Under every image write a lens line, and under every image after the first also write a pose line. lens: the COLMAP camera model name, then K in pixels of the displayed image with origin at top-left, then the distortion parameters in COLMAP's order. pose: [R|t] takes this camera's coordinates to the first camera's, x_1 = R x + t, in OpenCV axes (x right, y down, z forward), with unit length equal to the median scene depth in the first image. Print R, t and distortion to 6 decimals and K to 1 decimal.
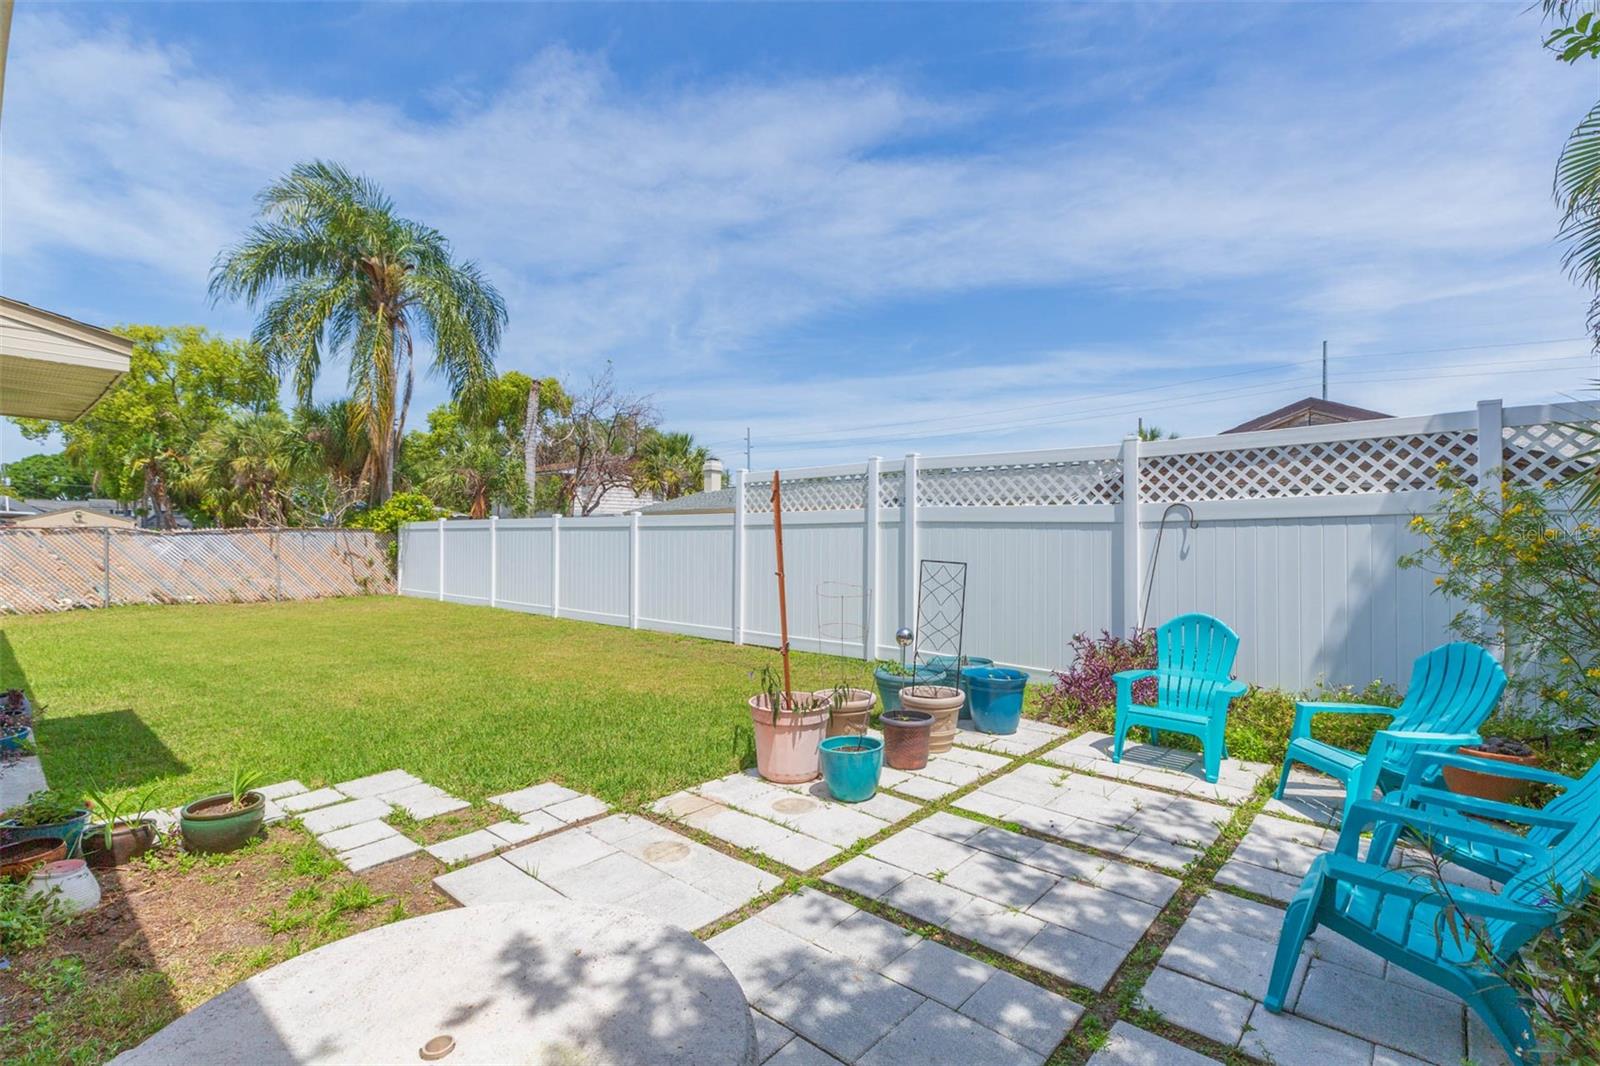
lens RADIAL K [[740.0, 0, 800.0], [0, 740.0, 533.0], [0, 0, 1]] dist [0.000936, -0.000609]
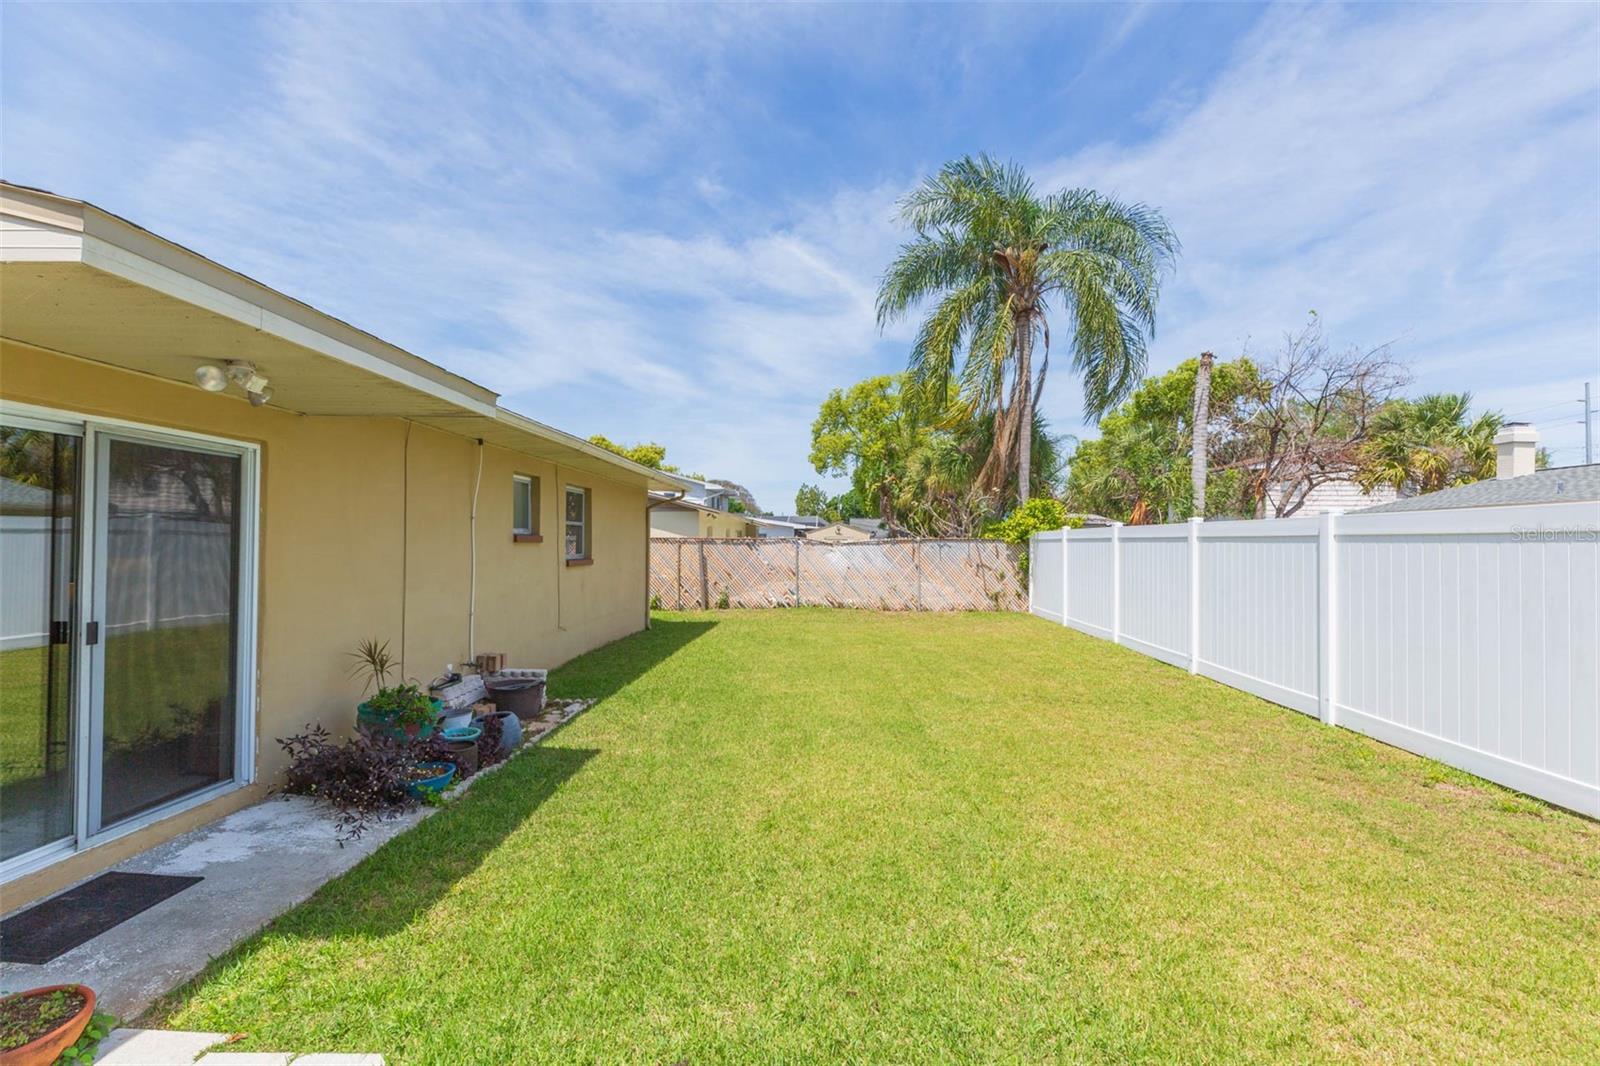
lens RADIAL K [[724.9, 0, 800.0], [0, 724.9, 533.0], [0, 0, 1]] dist [0.000129, 0.000453]
pose [[0.628201, -0.008043, -0.778009, -0.029983], [-0.002135, 0.999925, -0.012061, -0.001585], [0.778048, 0.009238, 0.628137, 0.205581]]
